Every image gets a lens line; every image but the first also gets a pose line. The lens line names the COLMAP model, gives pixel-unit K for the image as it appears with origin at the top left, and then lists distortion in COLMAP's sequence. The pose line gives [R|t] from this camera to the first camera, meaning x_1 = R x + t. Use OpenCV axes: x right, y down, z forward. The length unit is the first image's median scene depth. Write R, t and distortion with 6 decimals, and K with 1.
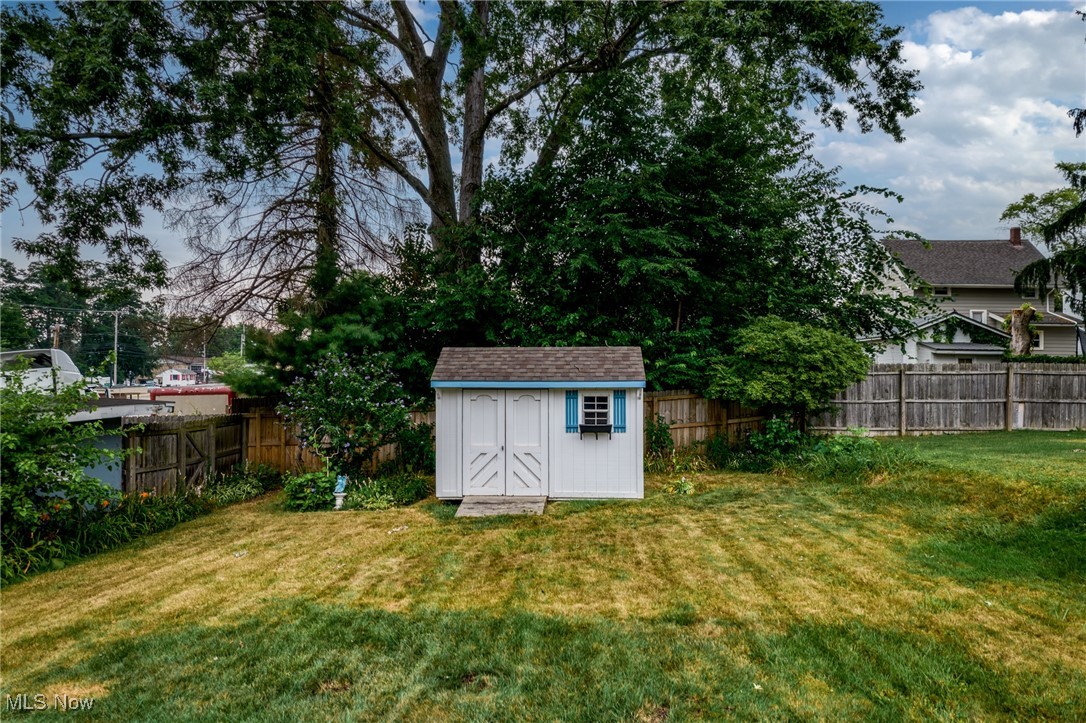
lens RADIAL K [[693.9, 0, 545.3], [0, 693.9, 362.4], [0, 0, 1]] dist [0.003431, 0.001370]
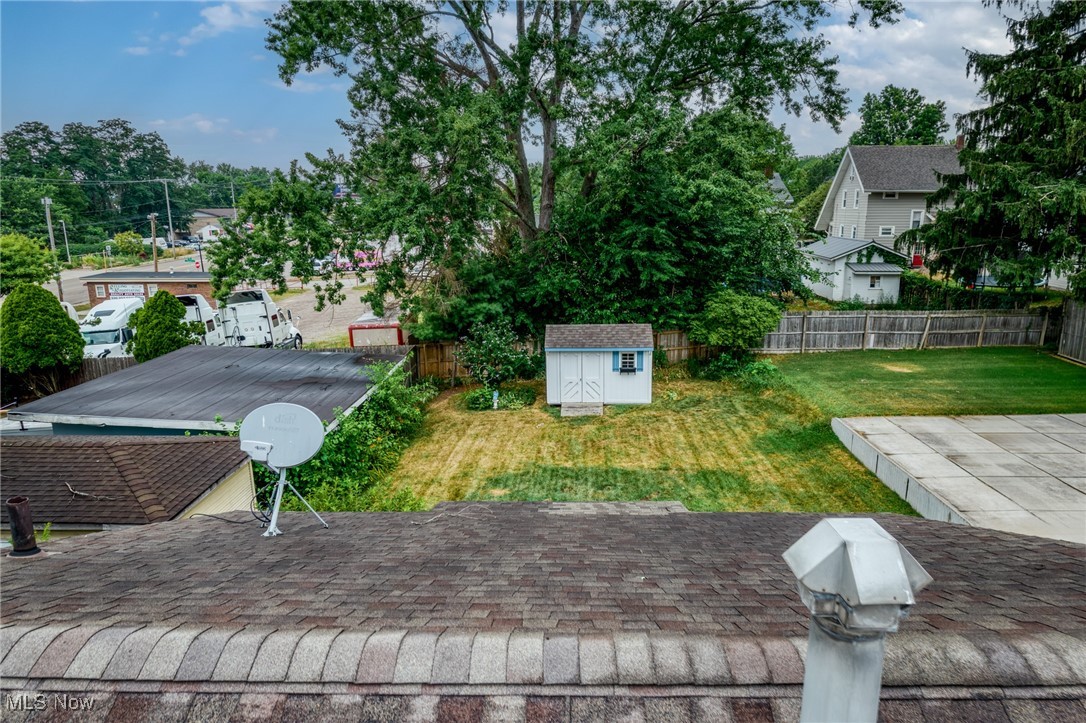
lens RADIAL K [[693.9, 0, 543.9], [0, 693.9, 363.4], [0, 0, 1]] dist [0.003431, 0.001370]
pose [[0.999877, -0.014148, -0.006723, -0.147427], [0.015378, 0.968284, 0.249379, -0.404230], [0.002981, -0.249452, 0.968383, -0.880133]]
